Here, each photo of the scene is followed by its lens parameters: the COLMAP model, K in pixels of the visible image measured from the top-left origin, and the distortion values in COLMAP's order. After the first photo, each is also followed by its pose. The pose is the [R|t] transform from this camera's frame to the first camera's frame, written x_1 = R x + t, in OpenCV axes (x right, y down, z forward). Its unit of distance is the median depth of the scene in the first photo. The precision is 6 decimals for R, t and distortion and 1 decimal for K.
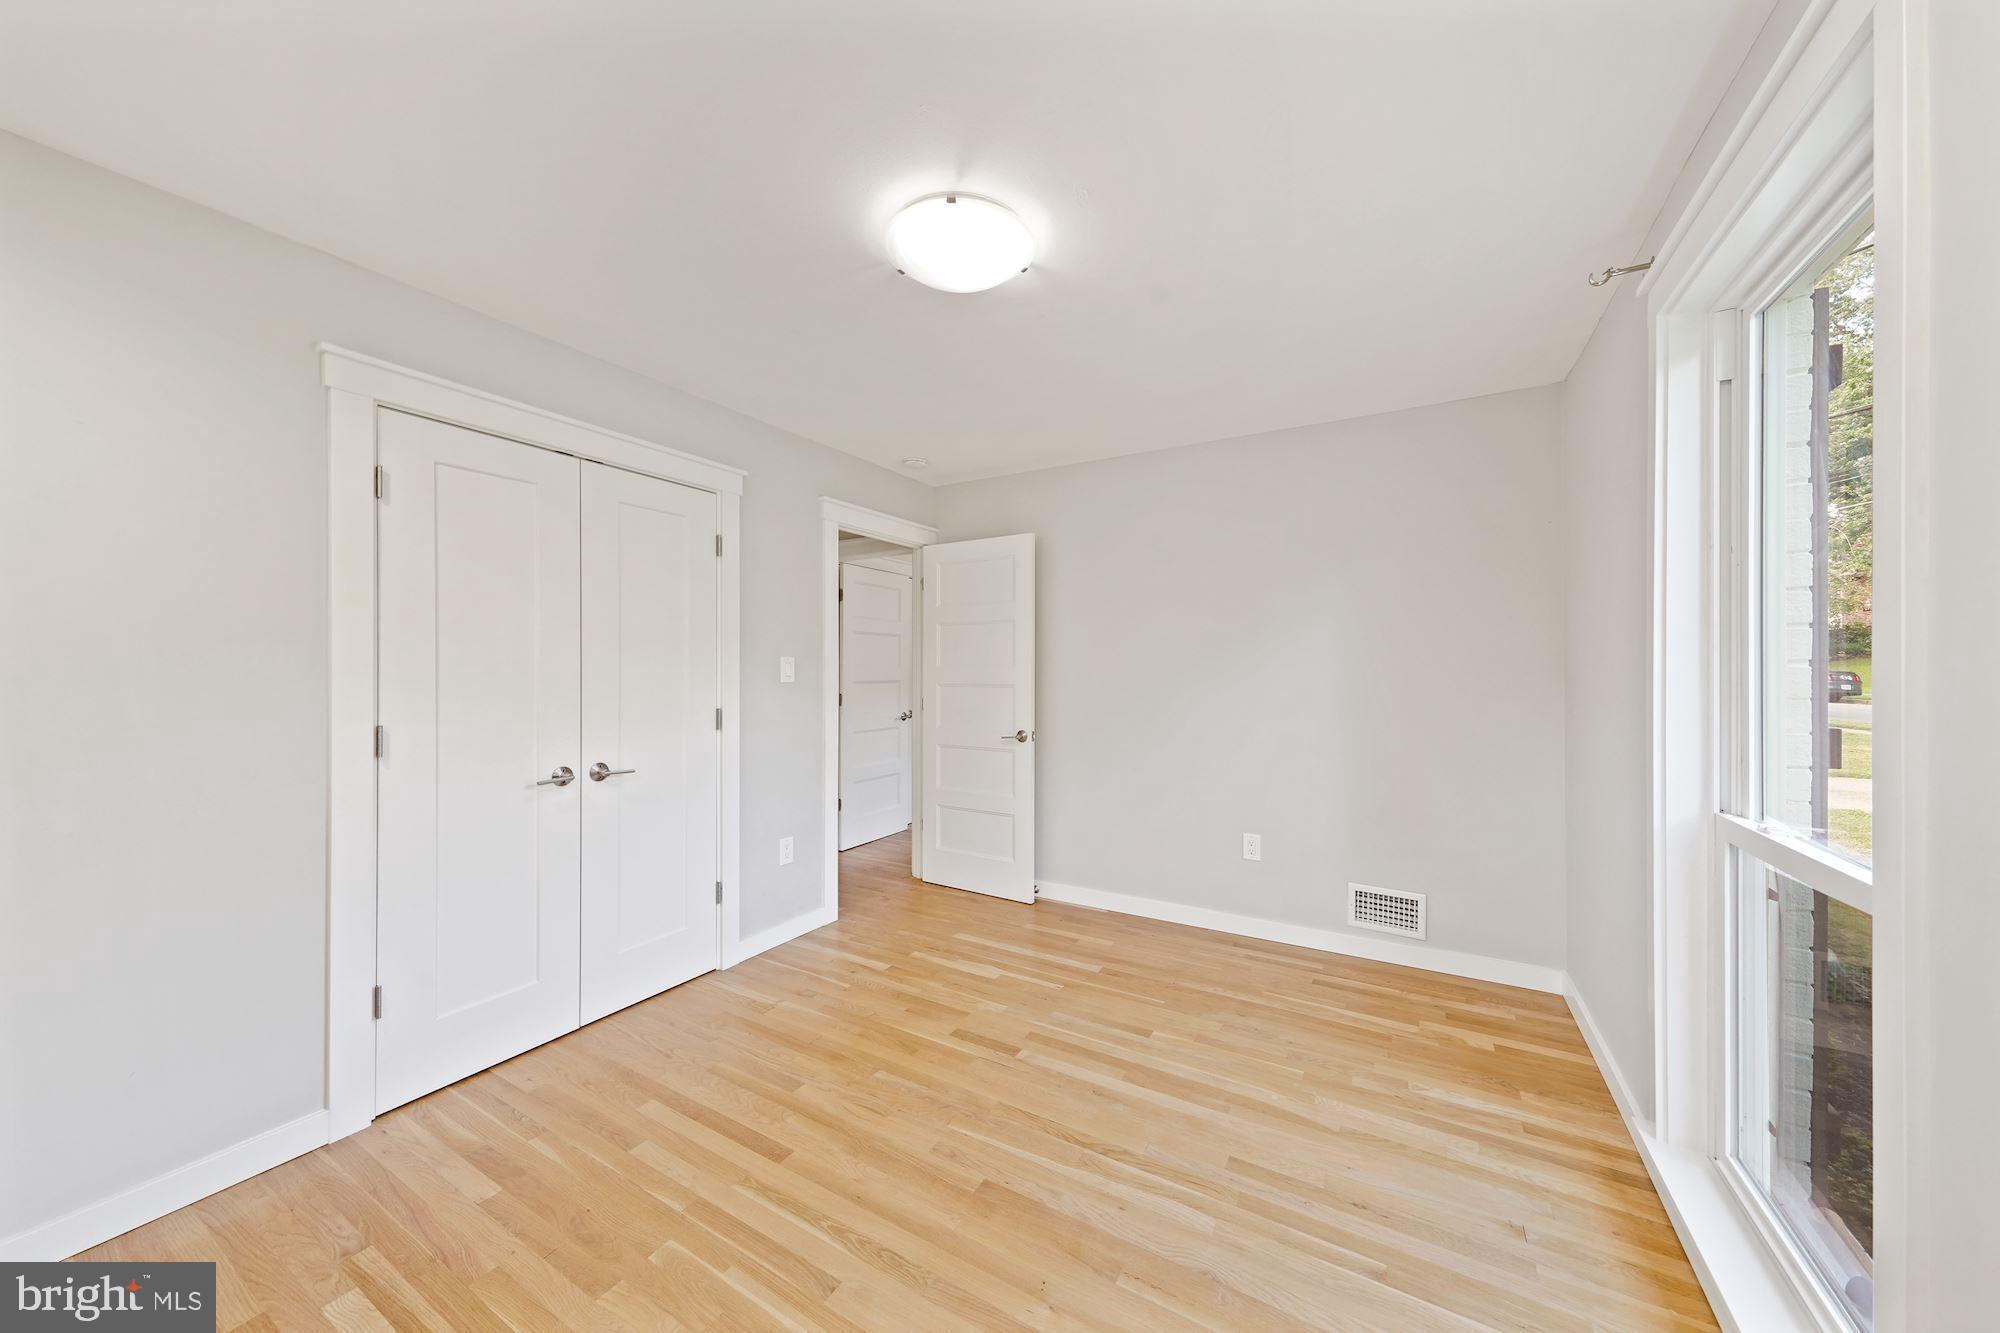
lens RADIAL K [[684.9, 0, 994.1], [0, 684.9, 660.7], [0, 0, 1]] dist [-0.003352, 0.000030]
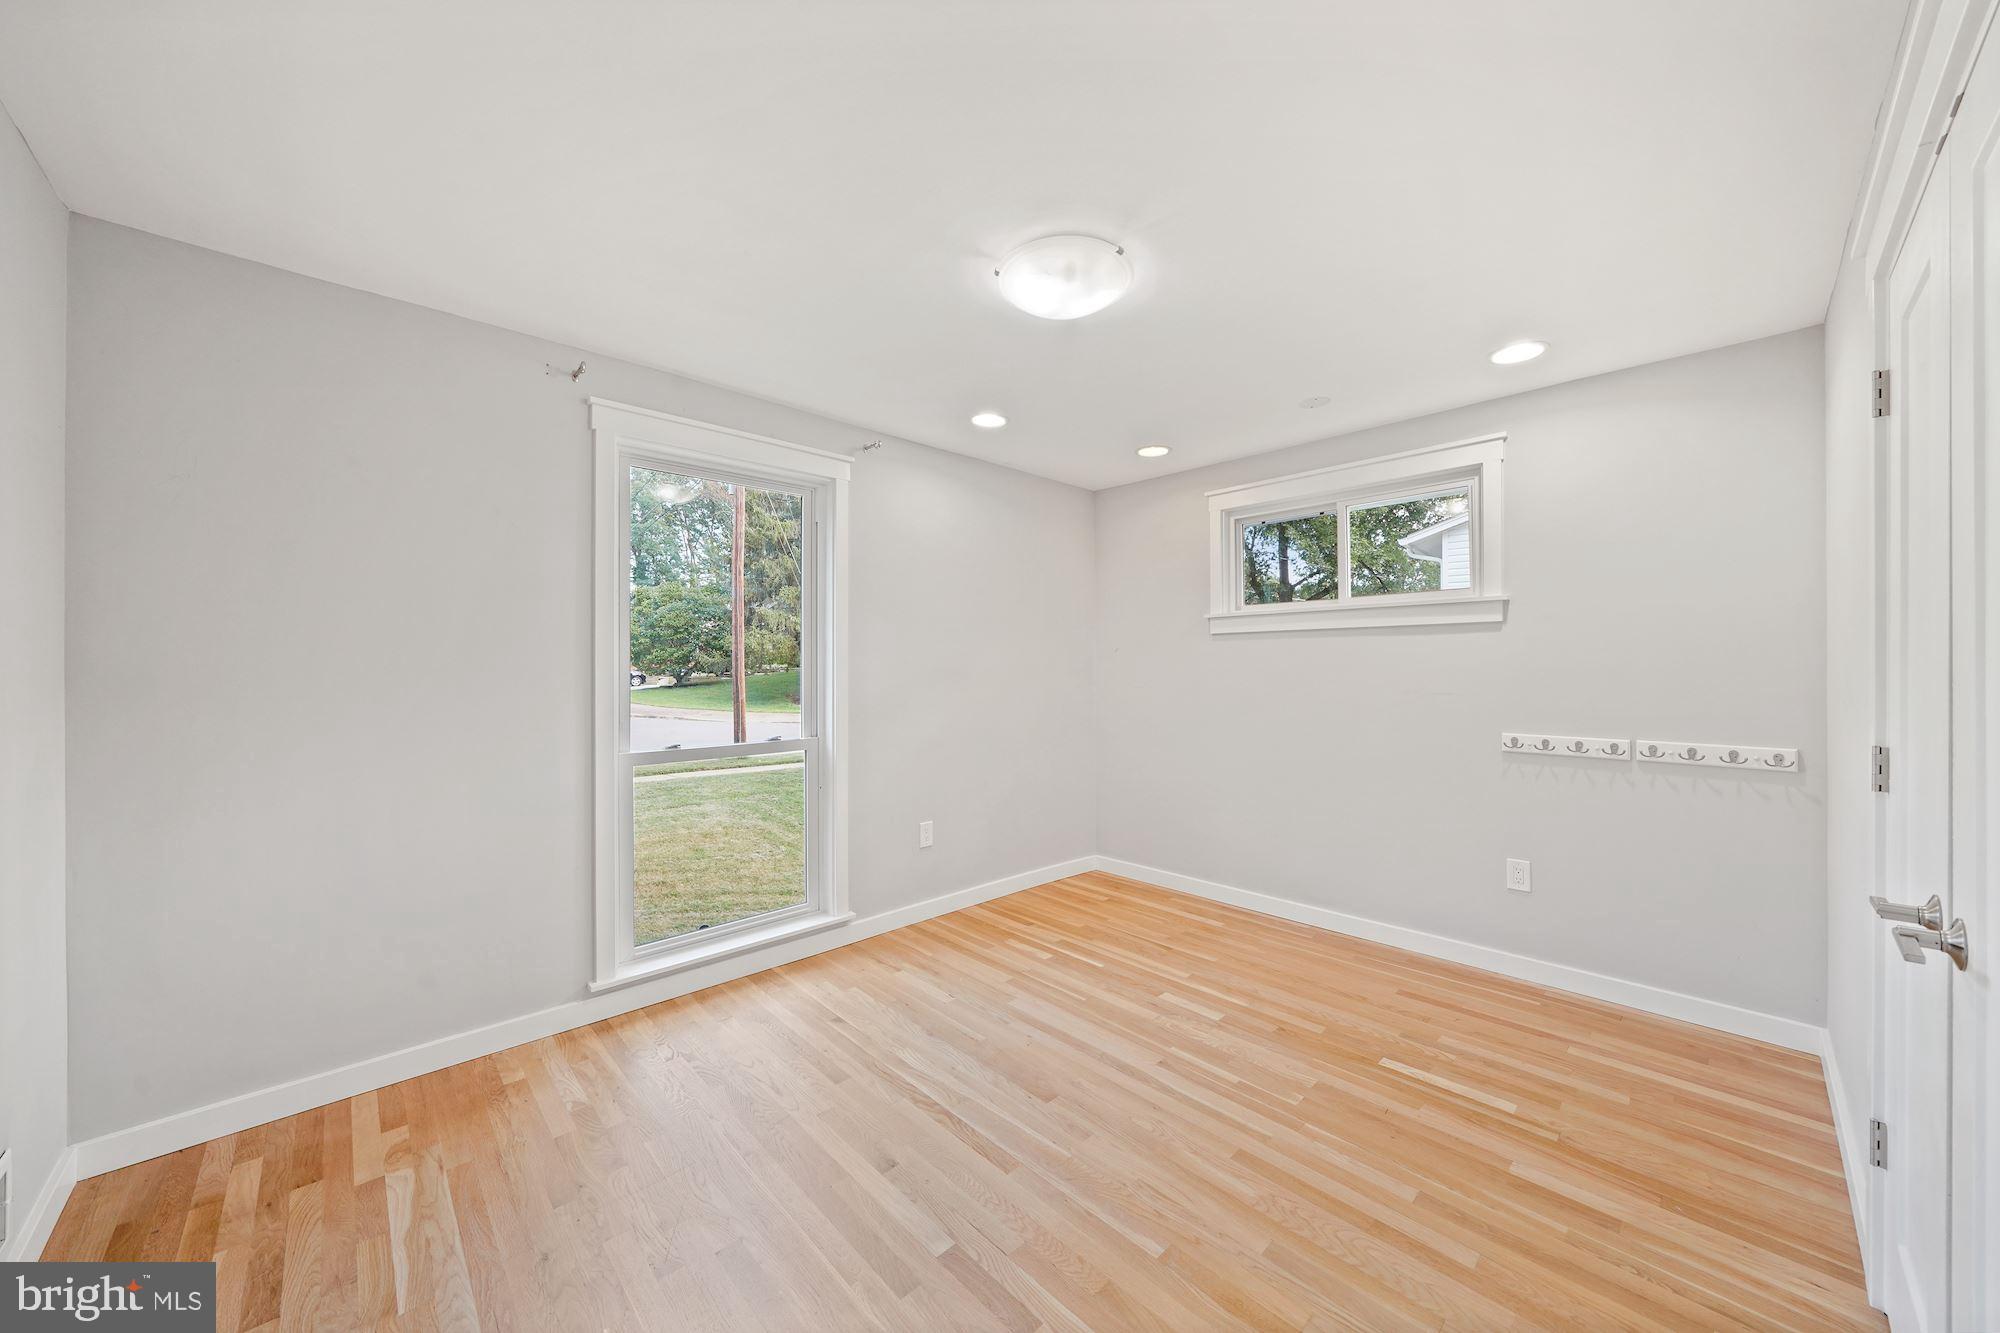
lens RADIAL K [[684.9, 0, 999.9], [0, 684.9, 667.4], [0, 0, 1]] dist [-0.003352, 0.000030]
pose [[-0.960177, -0.000701, 0.279391, -0.240505], [-0.003384, 0.999953, -0.009123, 0.021987], [-0.279372, -0.009705, -0.960134, 1.980269]]
